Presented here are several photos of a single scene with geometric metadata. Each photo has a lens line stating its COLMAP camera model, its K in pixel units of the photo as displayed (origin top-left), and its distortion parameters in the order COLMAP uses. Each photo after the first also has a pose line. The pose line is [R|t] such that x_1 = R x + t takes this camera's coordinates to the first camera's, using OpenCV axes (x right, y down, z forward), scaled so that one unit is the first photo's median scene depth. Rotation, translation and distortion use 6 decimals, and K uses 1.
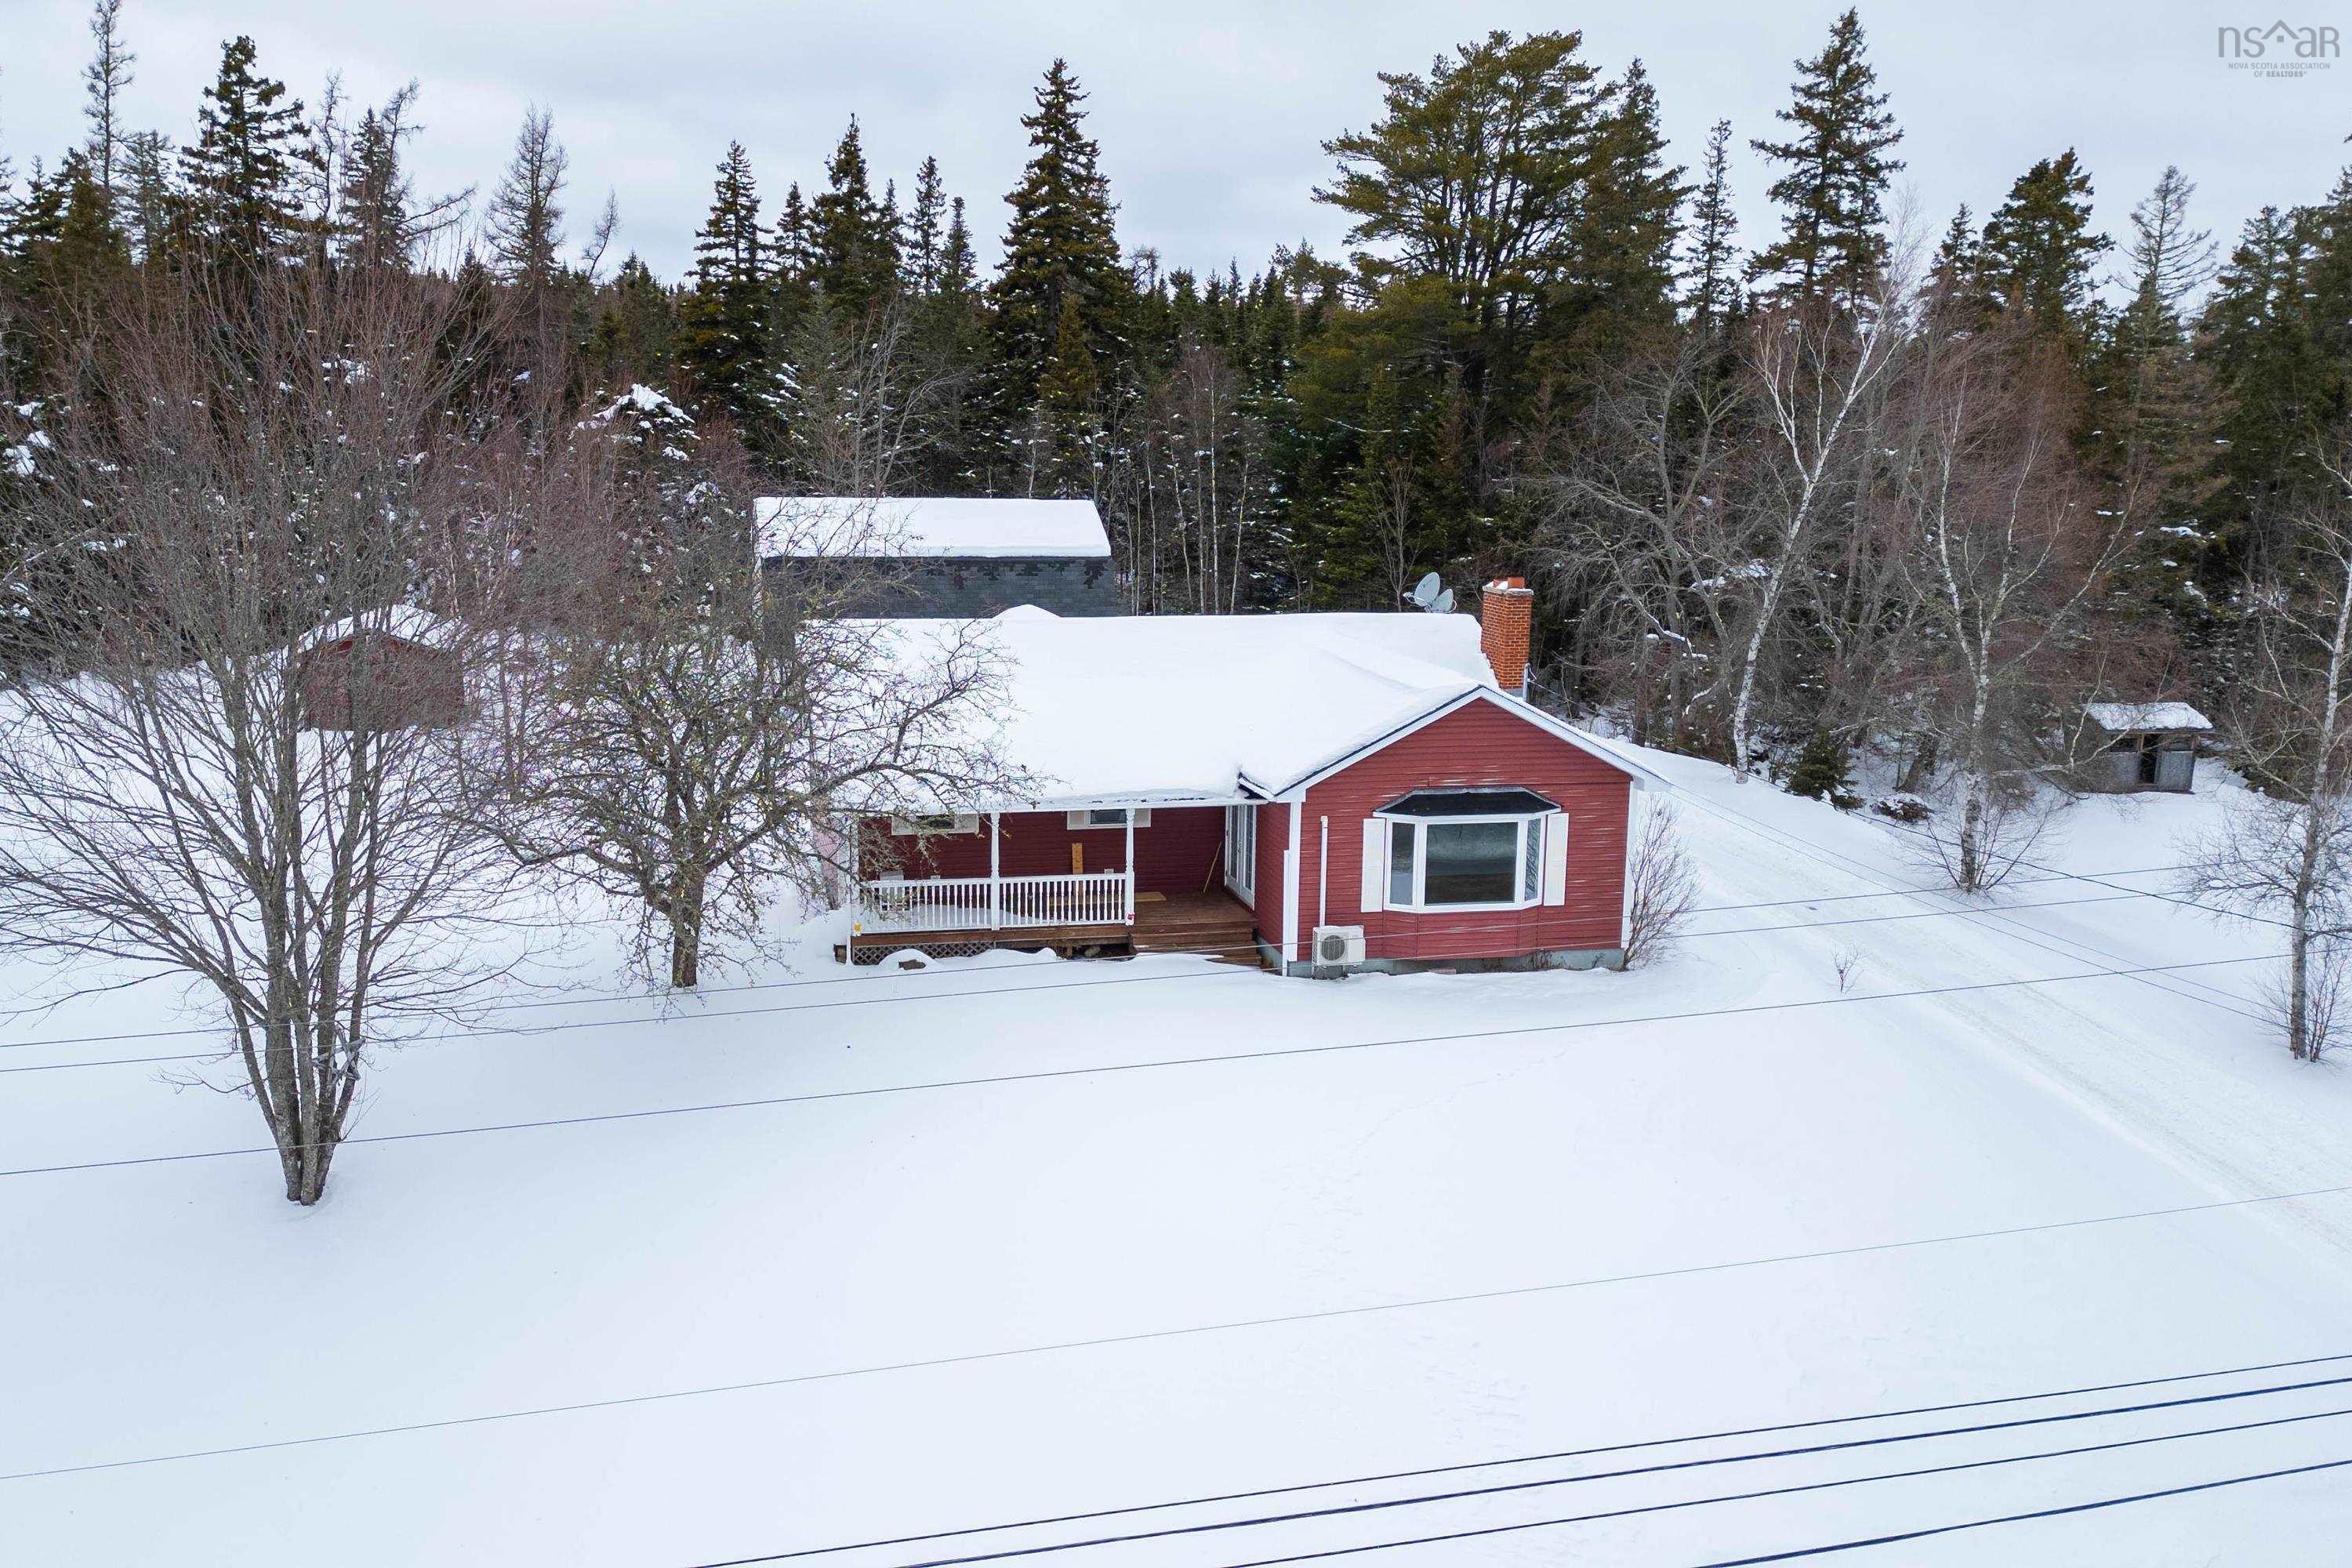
lens RADIAL K [[1989.1, 0, 1132.5], [0, 1989.1, 777.8], [0, 0, 1]] dist [0.137126, -0.222480]
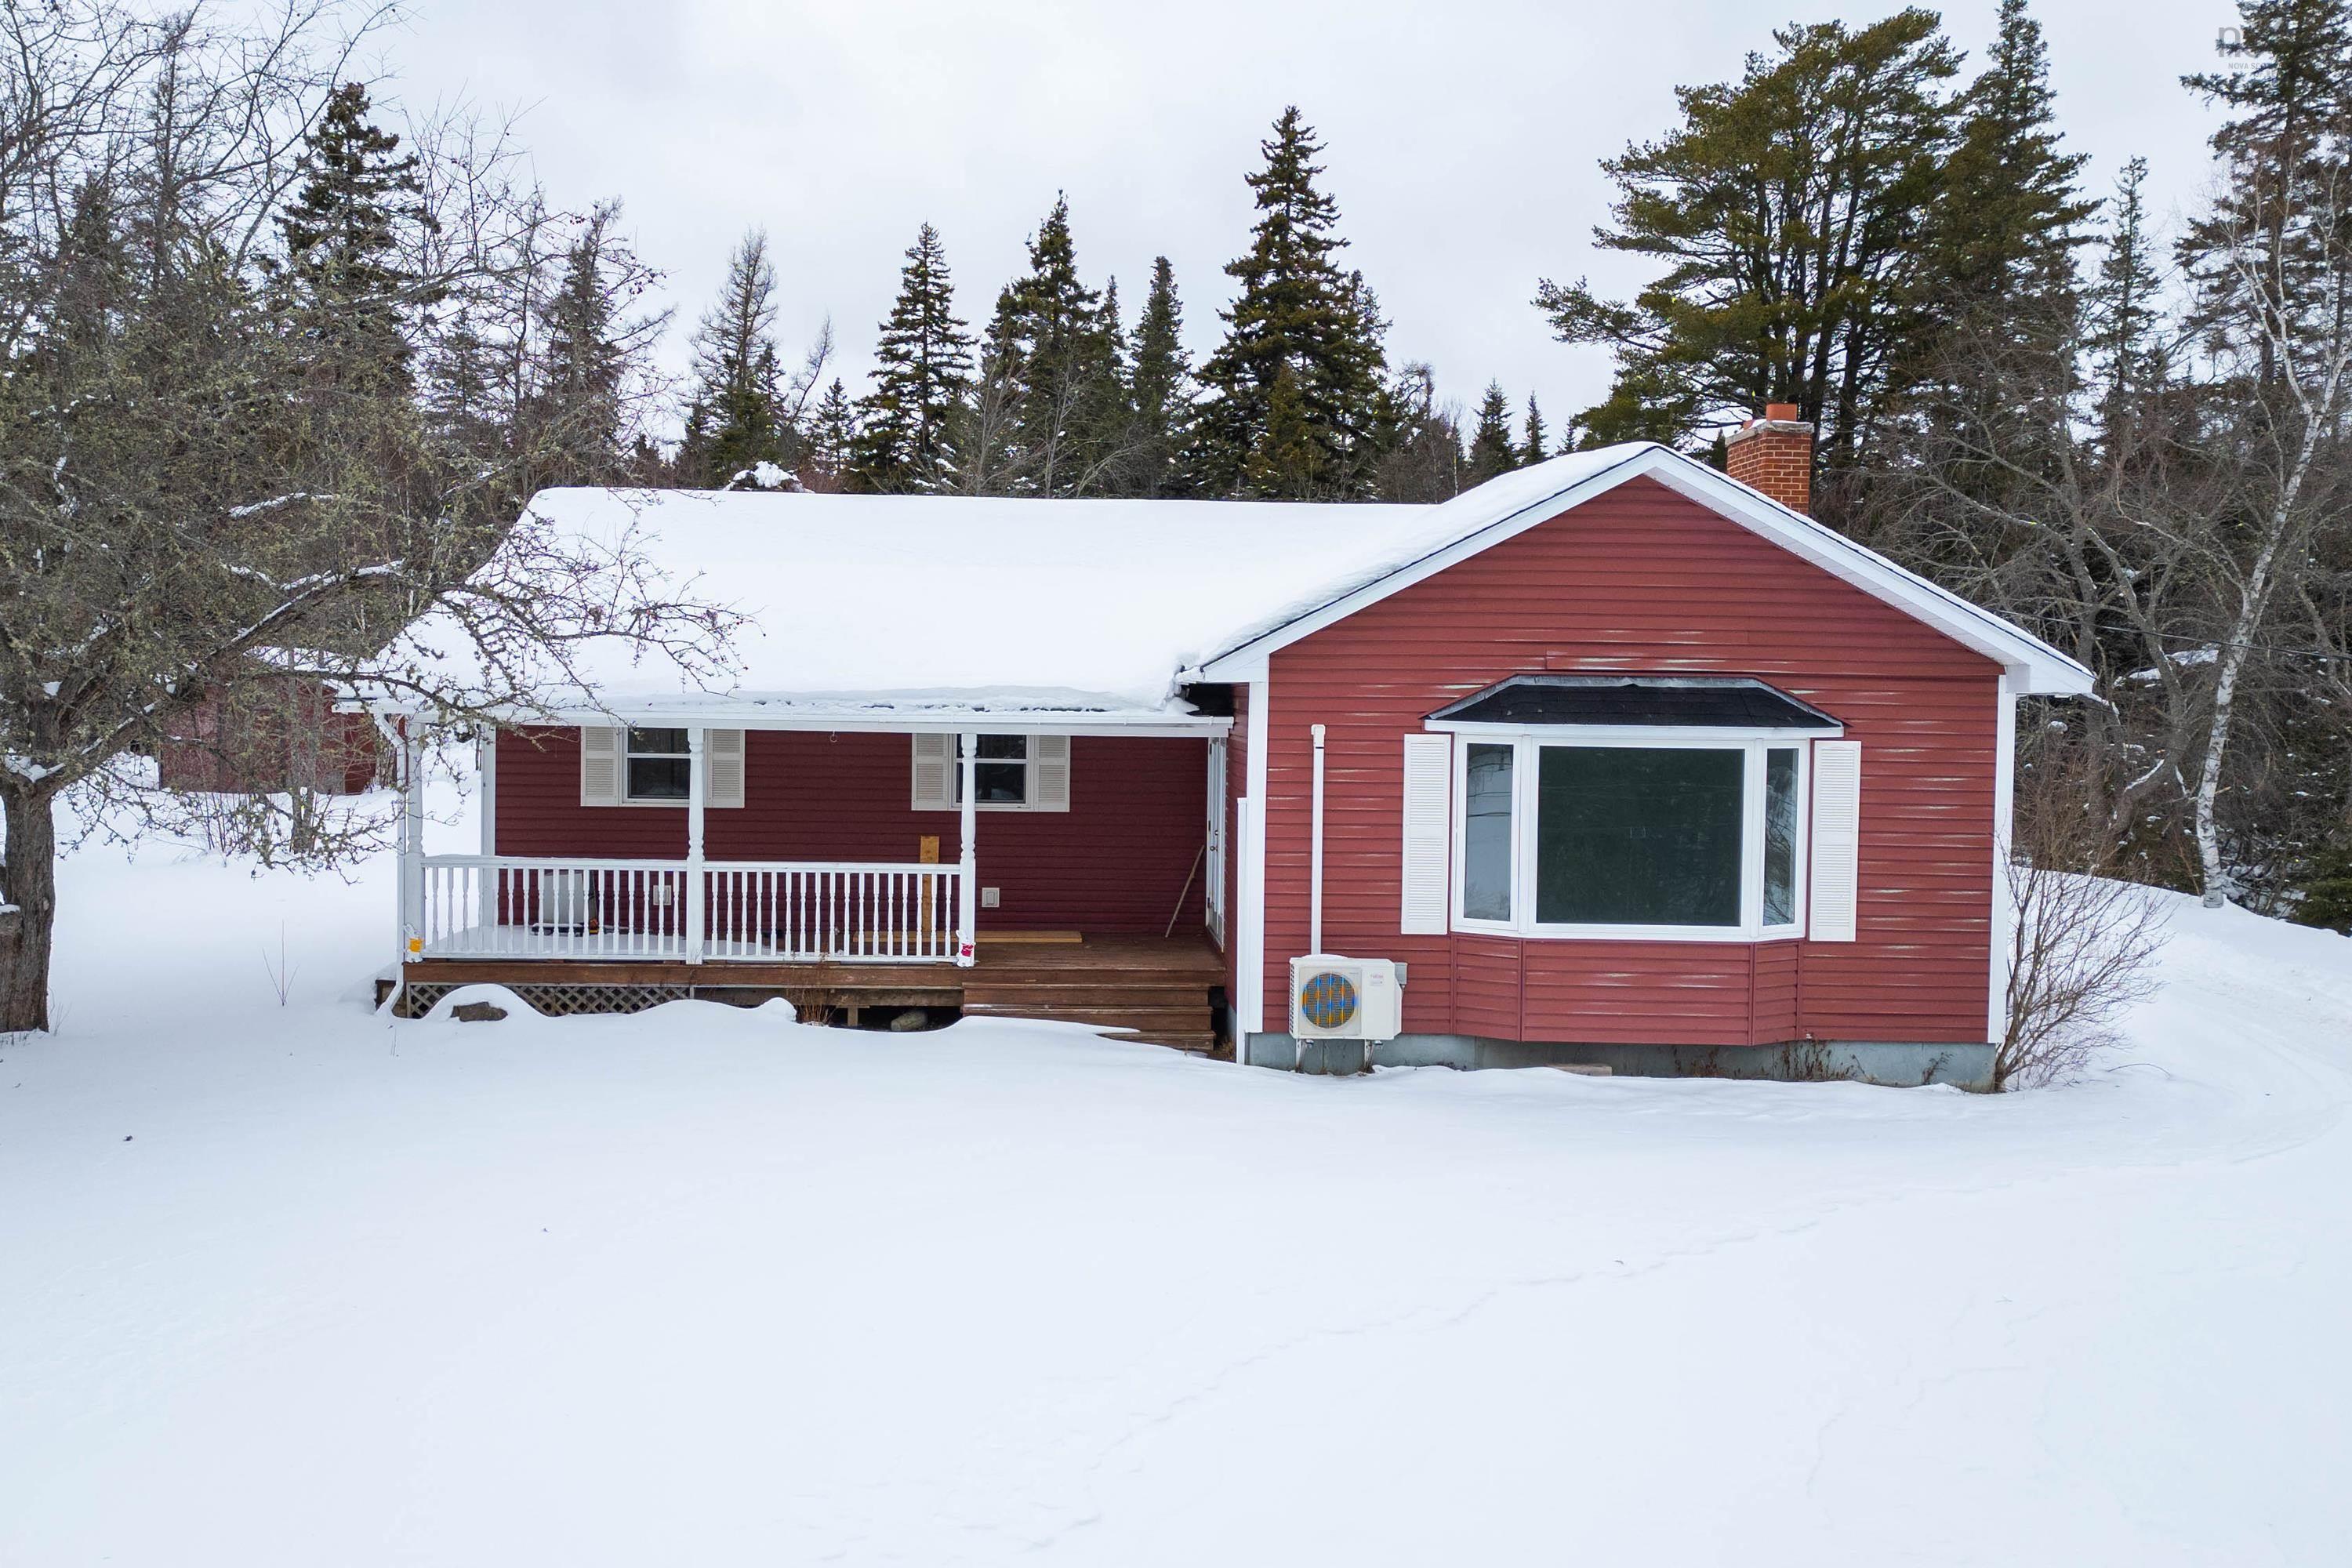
lens RADIAL K [[1977.2, 0, 1157.9], [0, 1977.2, 783.2], [0, 0, 1]] dist [0.094428, -0.088519]
pose [[0.985246, 0.008715, -0.170923, 0.067638], [-0.031443, 0.990920, -0.130724, 0.046765], [0.168232, 0.134169, 0.976574, 0.257356]]
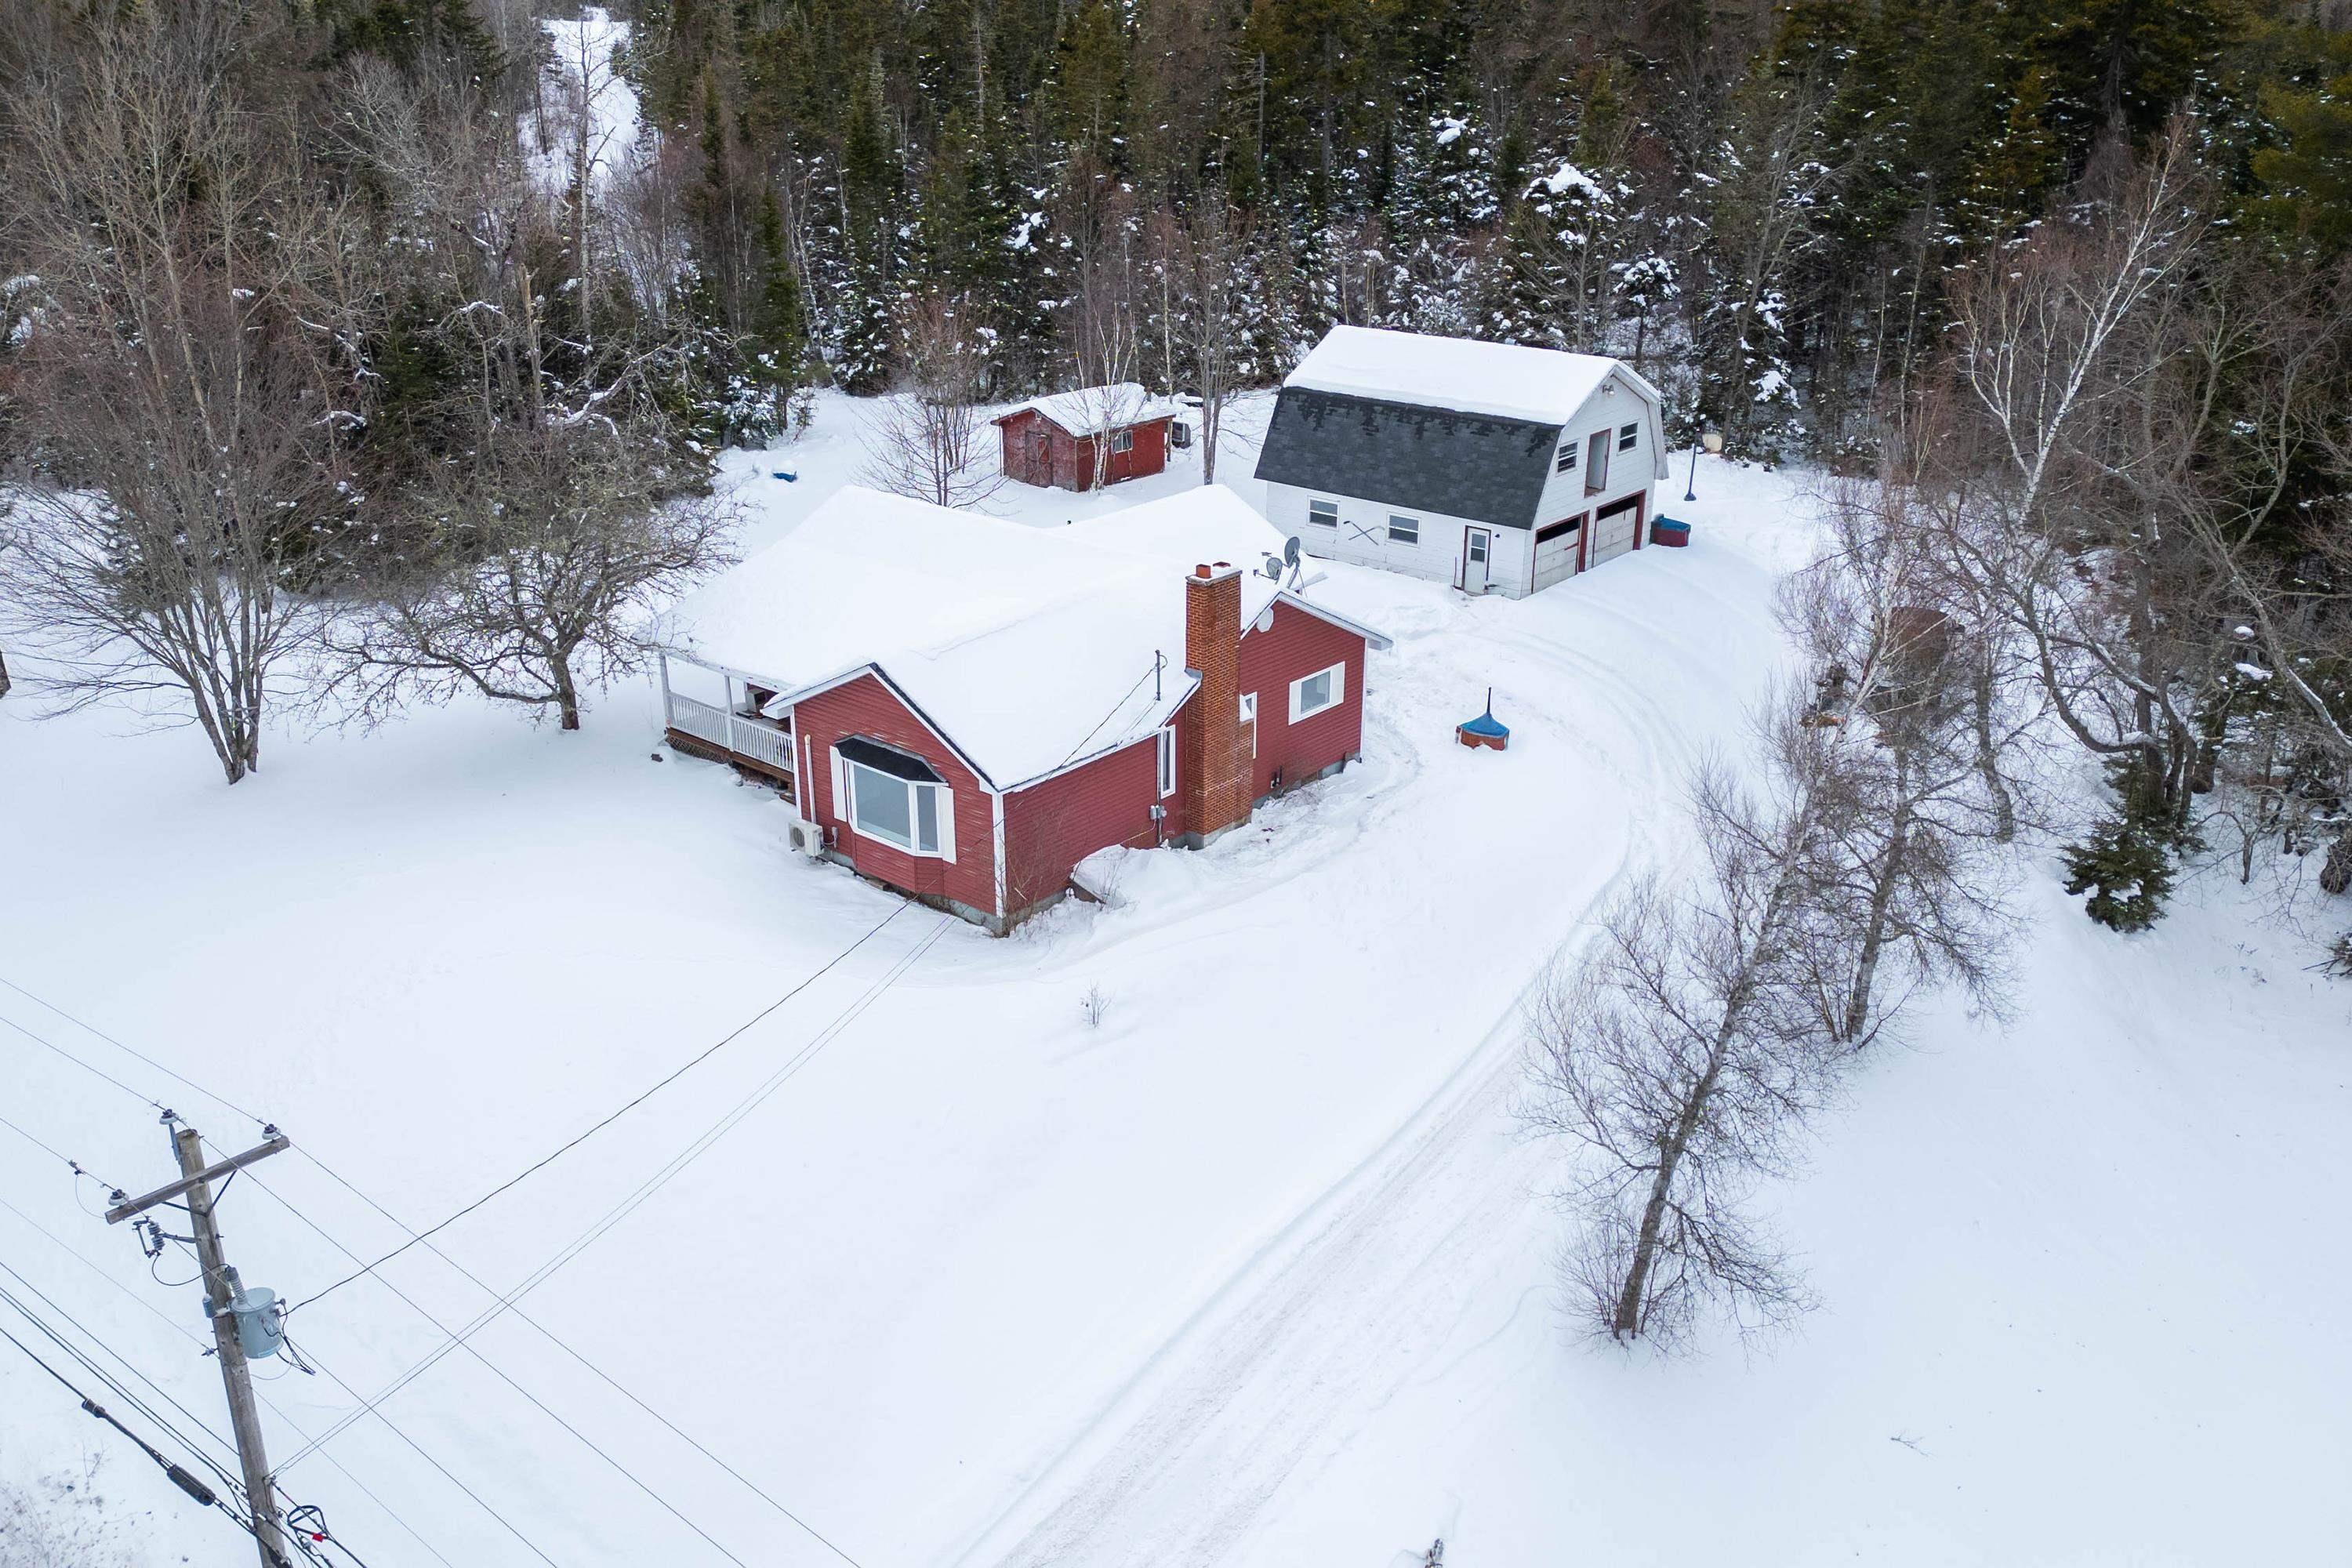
lens RADIAL K [[1989.1, 0, 1132.5], [0, 1989.1, 777.8], [0, 0, 1]] dist [0.137126, -0.222480]
pose [[0.585533, 0.279992, -0.760760, 0.570812], [-0.134112, 0.958984, 0.249726, -0.143349], [0.799478, -0.044196, 0.599067, 0.198159]]
